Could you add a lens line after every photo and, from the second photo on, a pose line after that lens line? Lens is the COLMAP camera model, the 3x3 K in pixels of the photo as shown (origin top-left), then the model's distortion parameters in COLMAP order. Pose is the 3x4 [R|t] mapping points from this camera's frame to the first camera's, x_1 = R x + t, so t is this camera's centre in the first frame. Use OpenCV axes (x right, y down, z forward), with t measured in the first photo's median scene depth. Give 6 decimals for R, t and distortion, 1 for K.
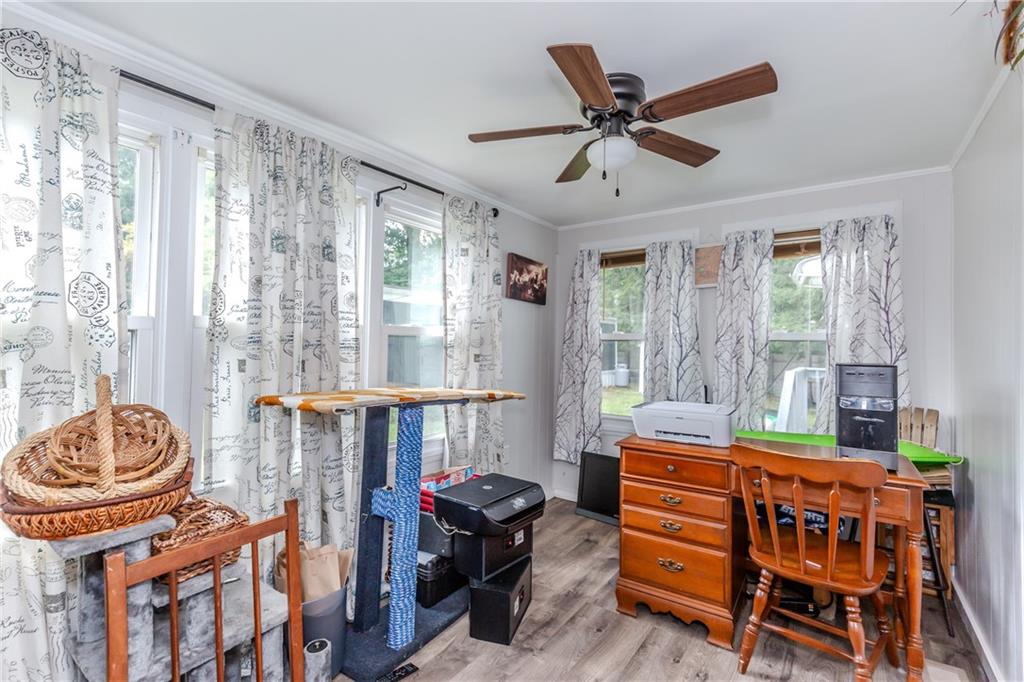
lens RADIAL K [[459.5, 0, 516.4], [0, 459.5, 340.3], [0, 0, 1]] dist [0.006425, -0.002049]
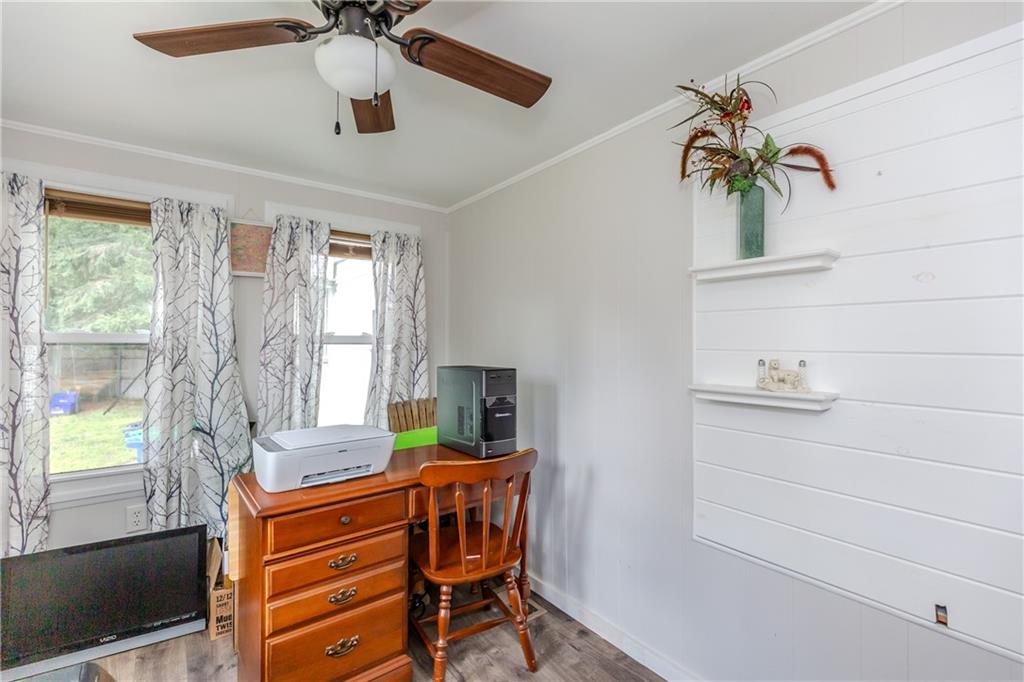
lens RADIAL K [[459.5, 0, 511.6], [0, 459.5, 343.9], [0, 0, 1]] dist [0.006425, -0.002049]
pose [[0.312514, -0.012495, 0.949831, -0.203083], [-0.011923, 0.999783, 0.017075, -0.019491], [-0.949838, -0.016661, 0.312297, 0.347434]]
